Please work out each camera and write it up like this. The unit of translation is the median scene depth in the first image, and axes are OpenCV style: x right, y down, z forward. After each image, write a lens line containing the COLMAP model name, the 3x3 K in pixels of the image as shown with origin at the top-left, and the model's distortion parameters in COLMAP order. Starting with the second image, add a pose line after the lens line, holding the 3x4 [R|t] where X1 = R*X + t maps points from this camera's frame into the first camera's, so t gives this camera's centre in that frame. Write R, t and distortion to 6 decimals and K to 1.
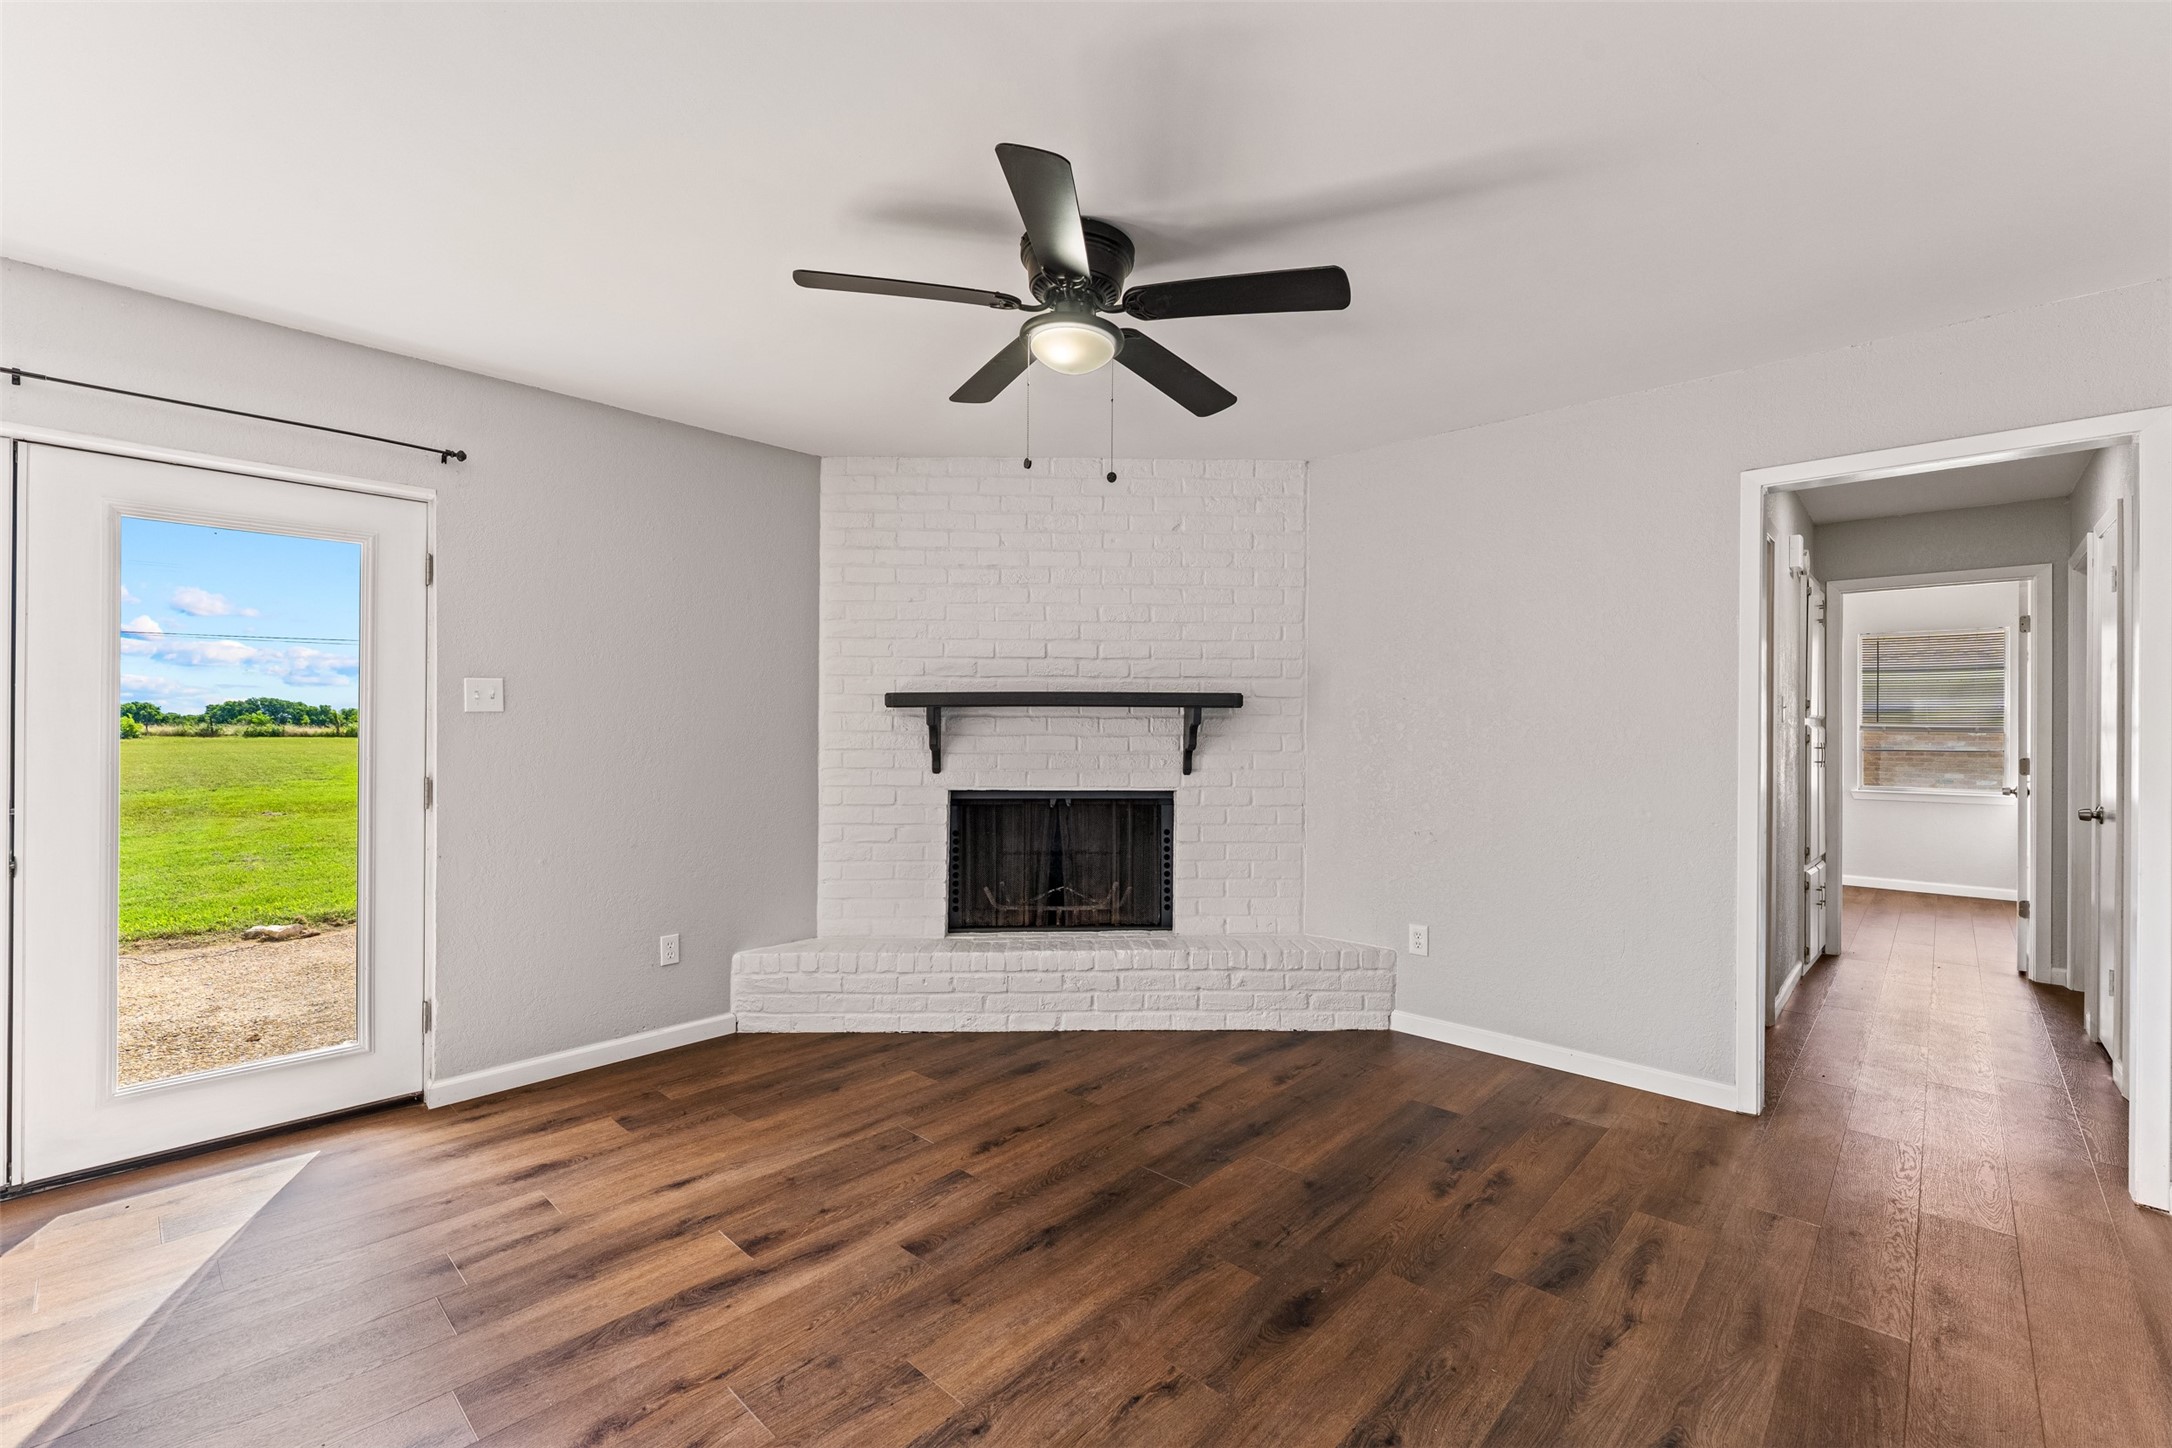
lens RADIAL K [[925.6, 0, 1090.3], [0, 925.6, 728.5], [0, 0, 1]] dist [-0.000567, 0.001512]
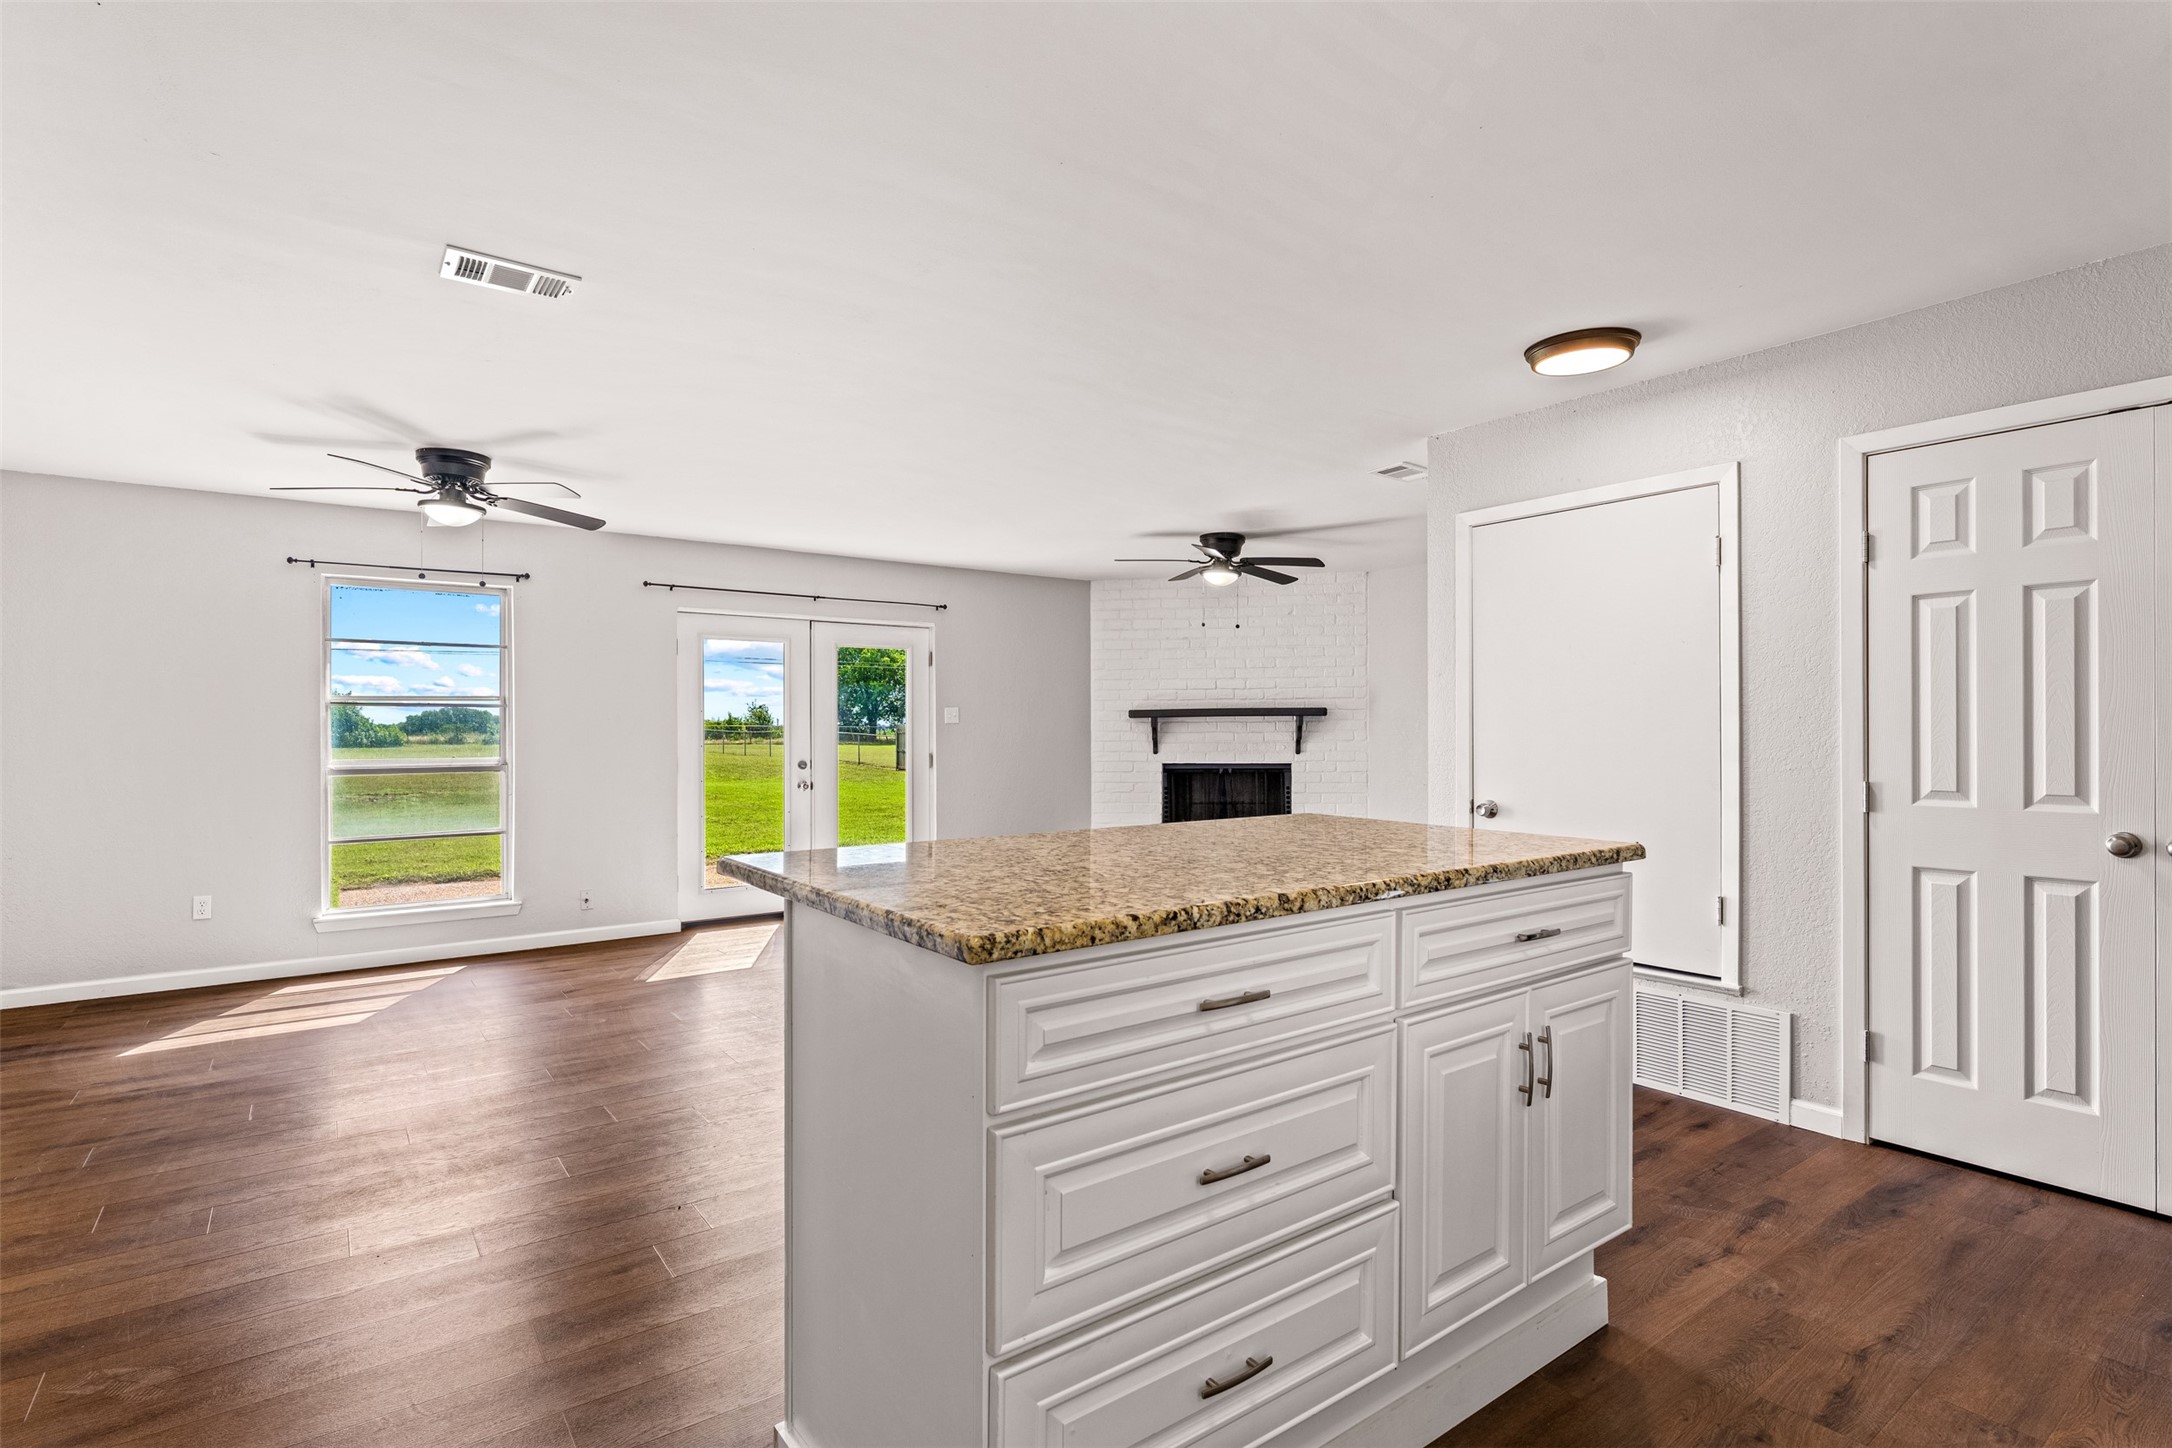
lens RADIAL K [[1060.4, 0, 1095.3], [0, 1060.4, 729.6], [0, 0, 1]] dist [0.001340, 0.000158]
pose [[0.985403, -0.009841, -0.169953, 0.069693], [0.009784, 0.999951, -0.001178, 0.002073], [0.169956, -0.000502, 0.985451, -1.052339]]
